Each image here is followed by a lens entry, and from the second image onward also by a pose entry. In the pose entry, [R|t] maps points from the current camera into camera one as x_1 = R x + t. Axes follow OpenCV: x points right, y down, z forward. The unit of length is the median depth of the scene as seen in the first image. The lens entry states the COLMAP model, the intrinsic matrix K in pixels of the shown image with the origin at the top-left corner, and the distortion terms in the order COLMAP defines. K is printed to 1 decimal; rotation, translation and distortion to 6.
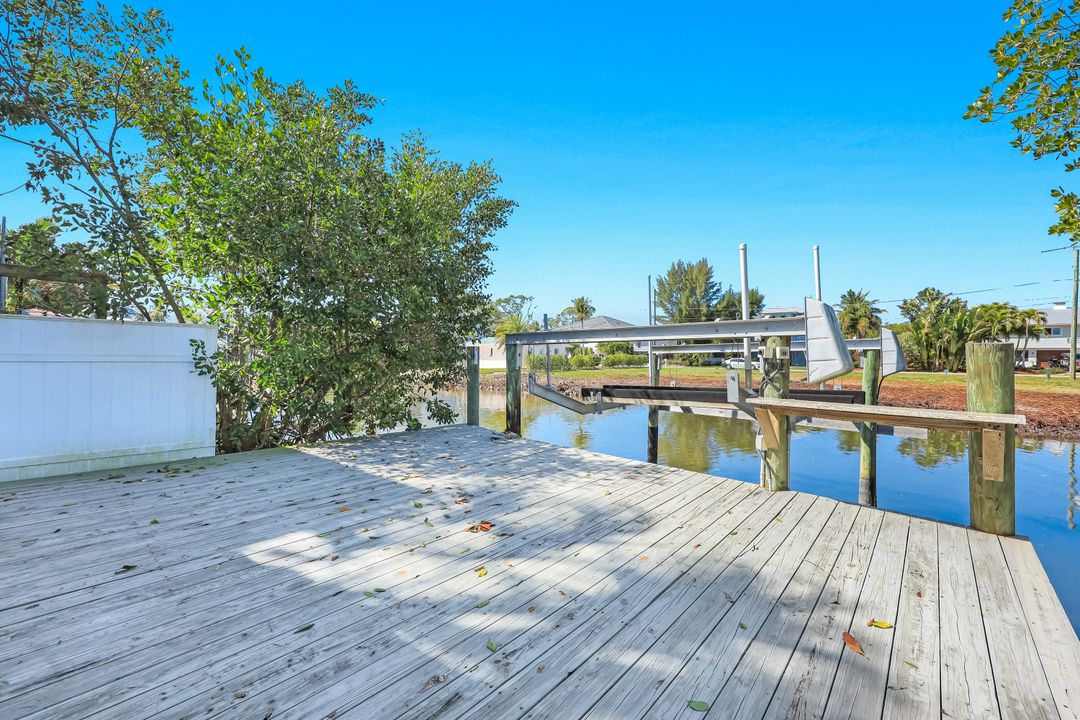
lens RADIAL K [[443.5, 0, 540.0], [0, 443.5, 360.0], [0, 0, 1]] dist [-0.002114, 0.000073]
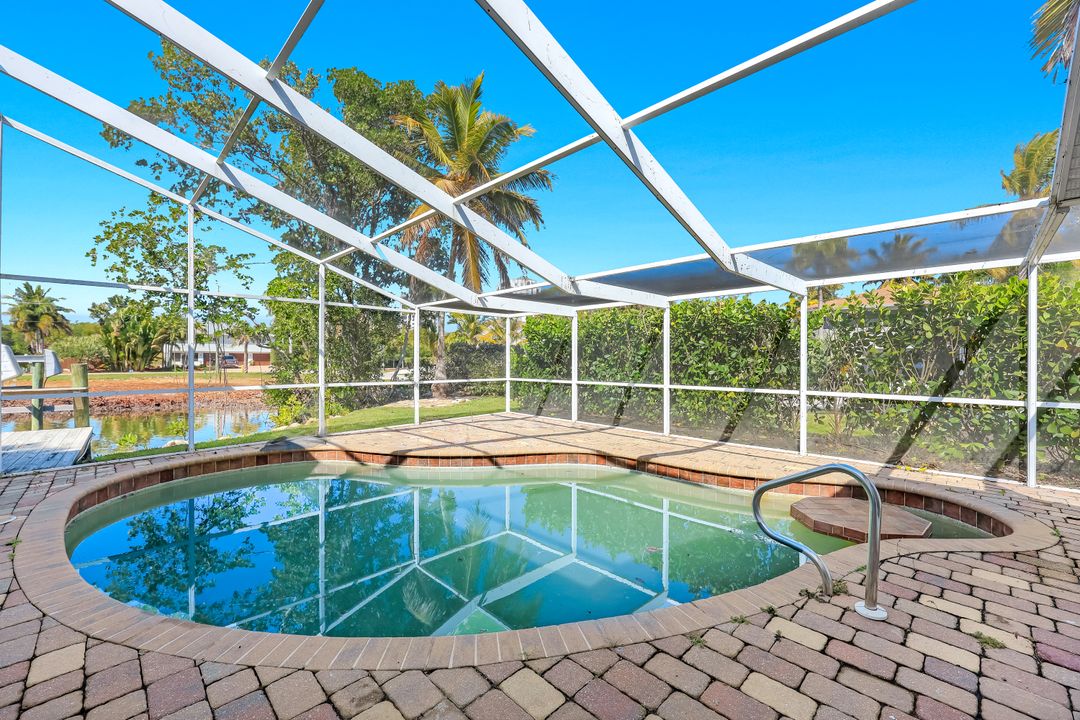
lens RADIAL K [[443.5, 0, 540.0], [0, 443.5, 360.0], [0, 0, 1]] dist [-0.002114, 0.000073]
pose [[0.103156, -0.008947, 0.994625, -0.101863], [0.007677, 0.999937, 0.008199, -0.003894], [-0.994636, 0.006790, 0.103218, -0.149136]]
